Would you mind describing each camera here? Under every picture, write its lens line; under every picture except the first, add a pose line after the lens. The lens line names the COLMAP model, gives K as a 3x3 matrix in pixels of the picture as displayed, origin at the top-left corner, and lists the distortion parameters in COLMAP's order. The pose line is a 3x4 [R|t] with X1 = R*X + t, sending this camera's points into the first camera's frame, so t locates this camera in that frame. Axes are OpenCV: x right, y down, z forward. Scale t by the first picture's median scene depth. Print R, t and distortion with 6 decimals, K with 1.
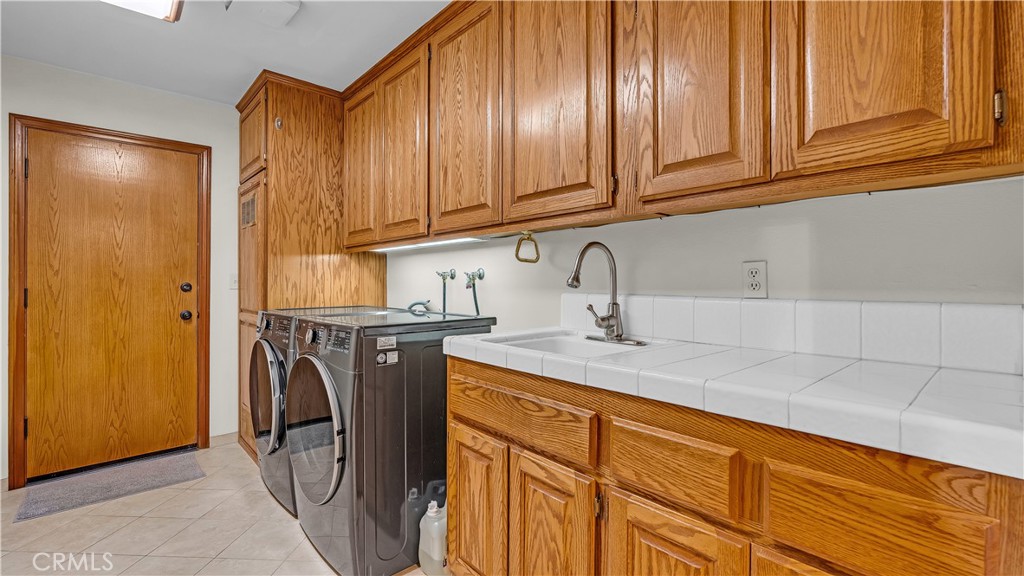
lens RADIAL K [[450.3, 0, 510.8], [0, 450.3, 283.0], [0, 0, 1]] dist [-0.002360, 0.000350]
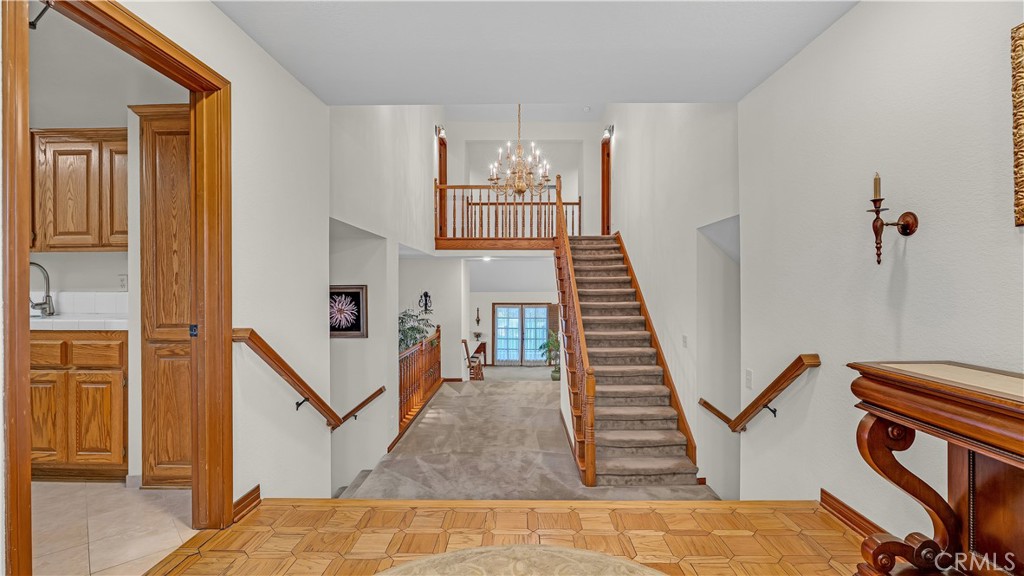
lens RADIAL K [[450.3, 0, 512.4], [0, 450.3, 289.6], [0, 0, 1]] dist [-0.002360, 0.000350]
pose [[0.685145, -0.006929, 0.728374, 0.250365], [0.002800, 0.999972, 0.006879, 0.014974], [-0.728402, -0.002674, 0.685145, -2.116137]]
